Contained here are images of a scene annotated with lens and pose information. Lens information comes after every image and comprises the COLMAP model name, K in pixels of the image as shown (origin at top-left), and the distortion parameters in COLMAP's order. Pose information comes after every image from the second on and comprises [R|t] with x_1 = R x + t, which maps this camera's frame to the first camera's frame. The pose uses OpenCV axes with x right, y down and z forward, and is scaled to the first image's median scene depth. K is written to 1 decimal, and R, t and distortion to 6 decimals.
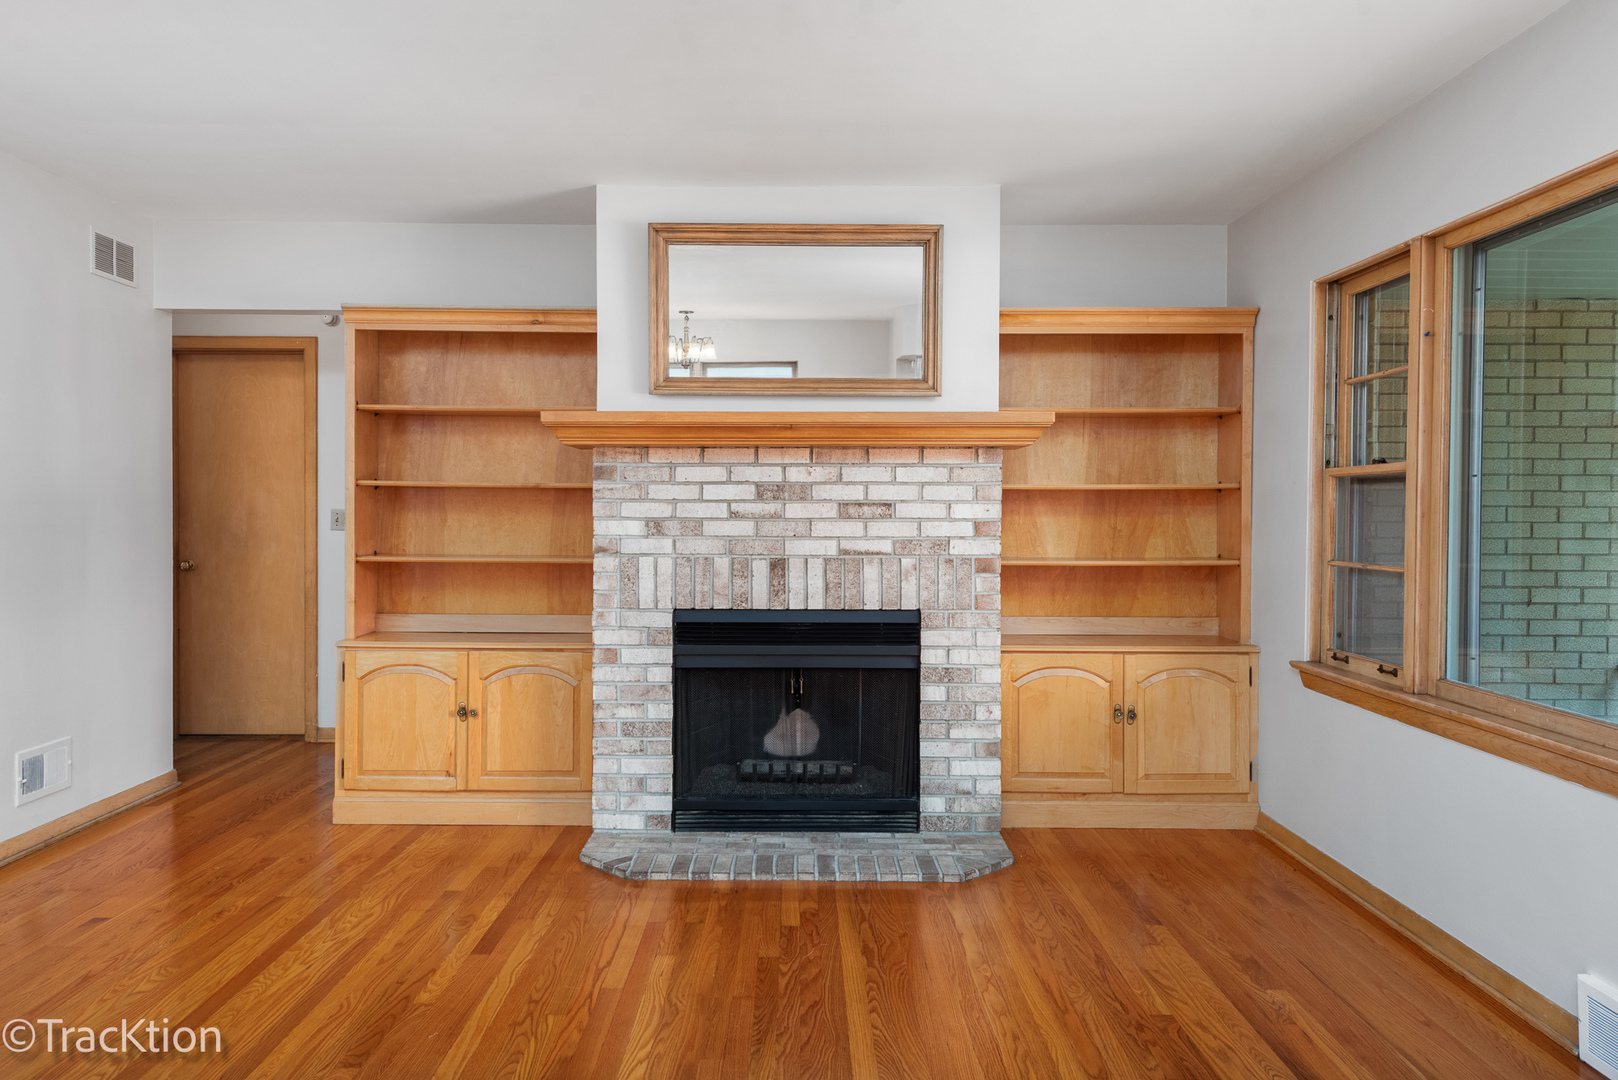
lens RADIAL K [[1097.2, 0, 783.4], [0, 1097.2, 518.0], [0, 0, 1]] dist [0.027217, -0.003148]
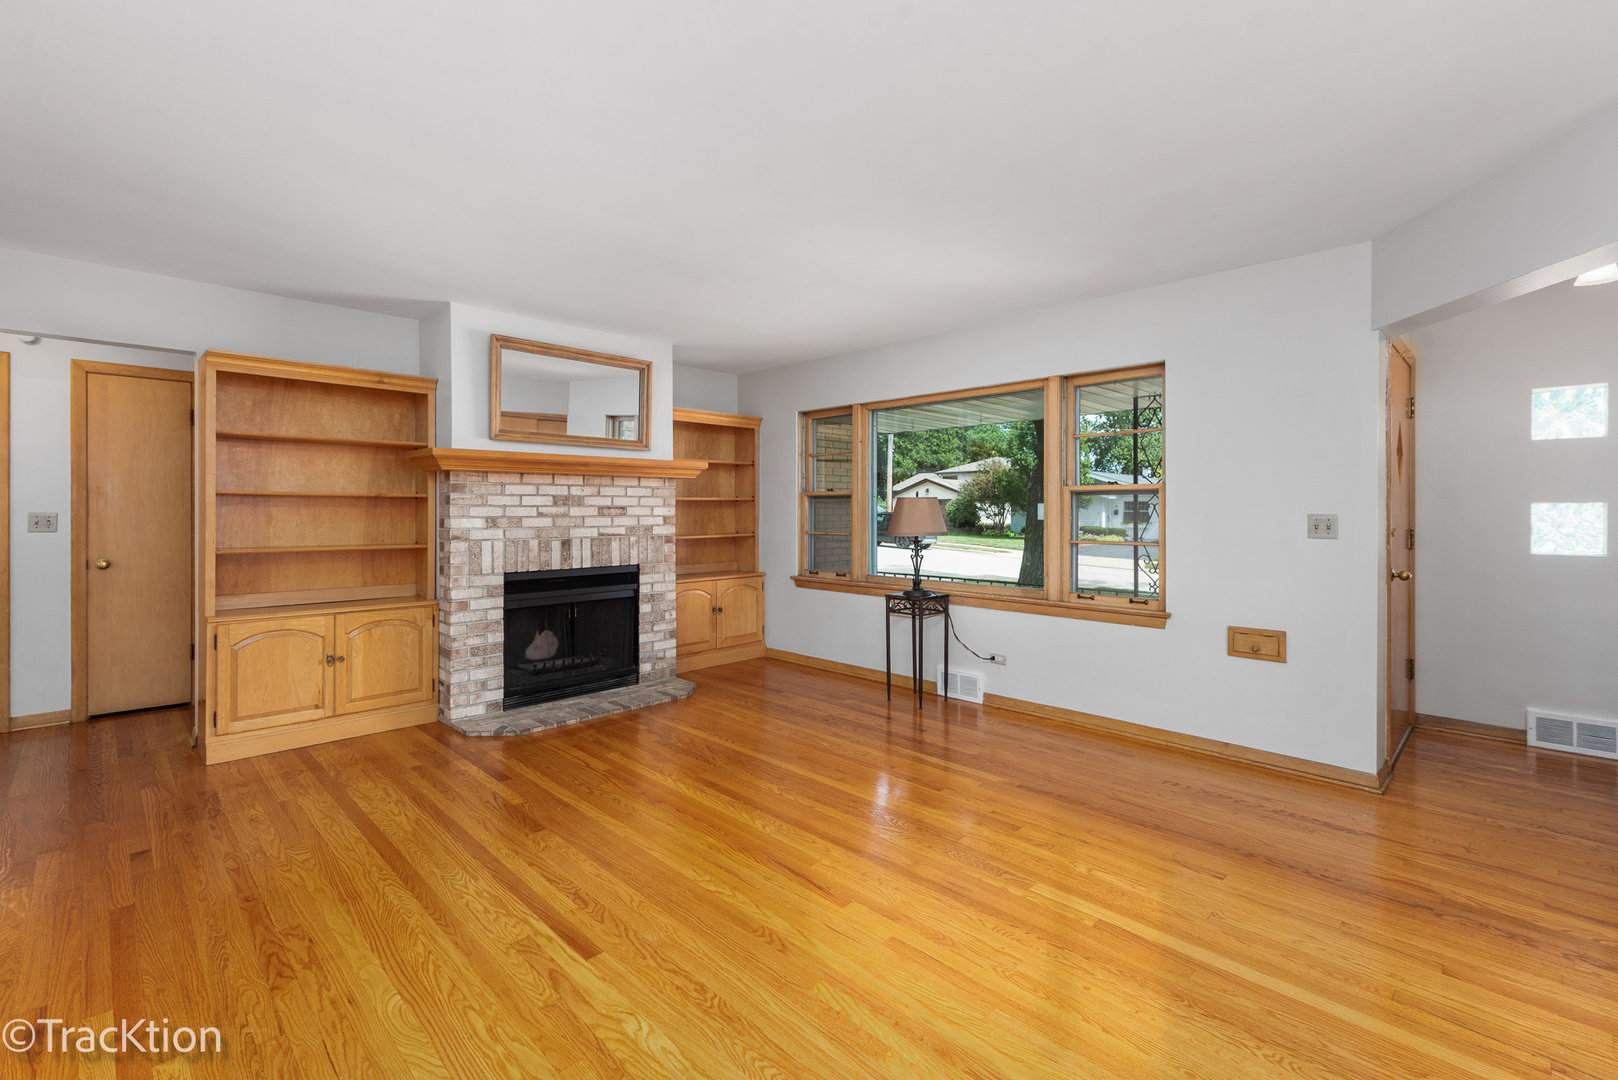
lens RADIAL K [[717.1, 0, 811.2], [0, 717.1, 504.3], [0, 0, 1]] dist [0.013392, 0.000224]
pose [[0.699598, 0.001507, 0.714535, -0.541207], [0.010410, 0.999870, -0.012301, -0.000385], [-0.714460, 0.016044, 0.699492, -0.065306]]
